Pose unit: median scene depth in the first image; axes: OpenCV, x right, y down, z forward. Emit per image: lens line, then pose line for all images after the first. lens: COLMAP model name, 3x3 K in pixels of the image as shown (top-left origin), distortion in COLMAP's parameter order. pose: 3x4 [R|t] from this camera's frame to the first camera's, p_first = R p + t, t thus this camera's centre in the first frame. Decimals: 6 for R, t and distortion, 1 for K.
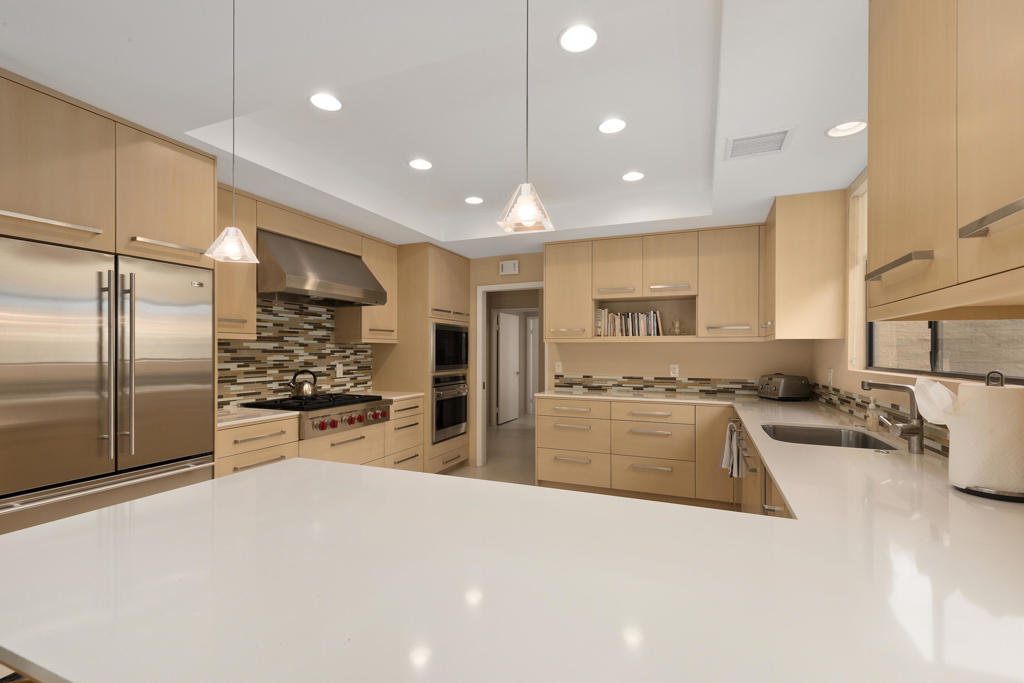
lens RADIAL K [[460.2, 0, 508.1], [0, 460.2, 350.5], [0, 0, 1]] dist [0.004628, -0.001814]
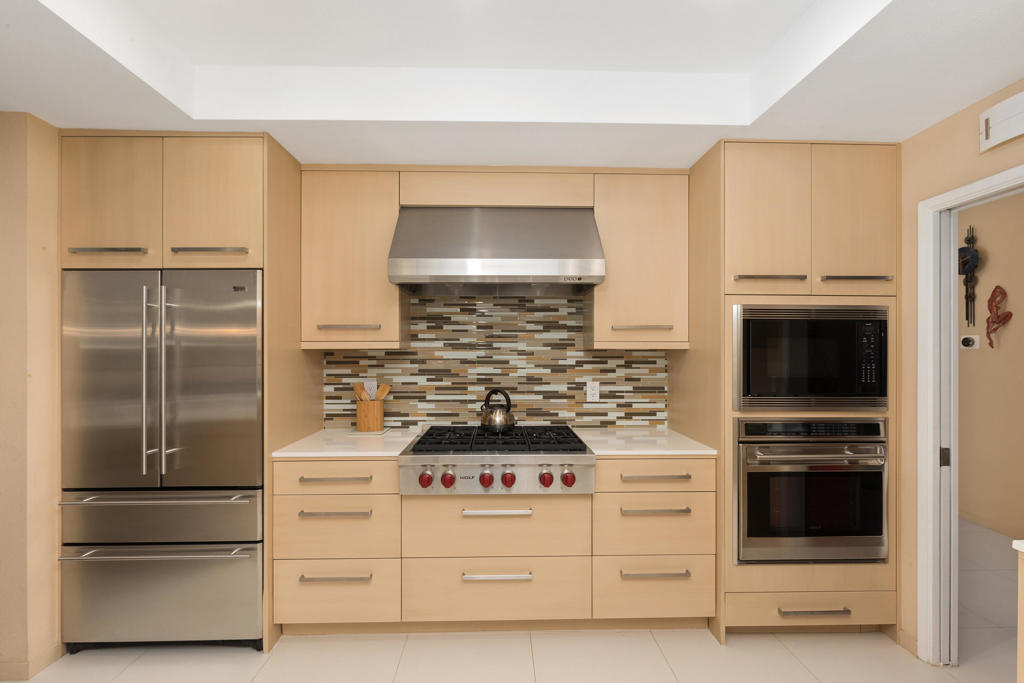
lens RADIAL K [[460.2, 0, 508.6], [0, 460.2, 347.7], [0, 0, 1]] dist [0.004628, -0.001814]
pose [[0.412513, -0.003835, -0.910944, 0.183643], [0.001116, 0.999993, -0.003704, -0.016624], [0.910951, 0.000512, 0.412514, 0.633845]]
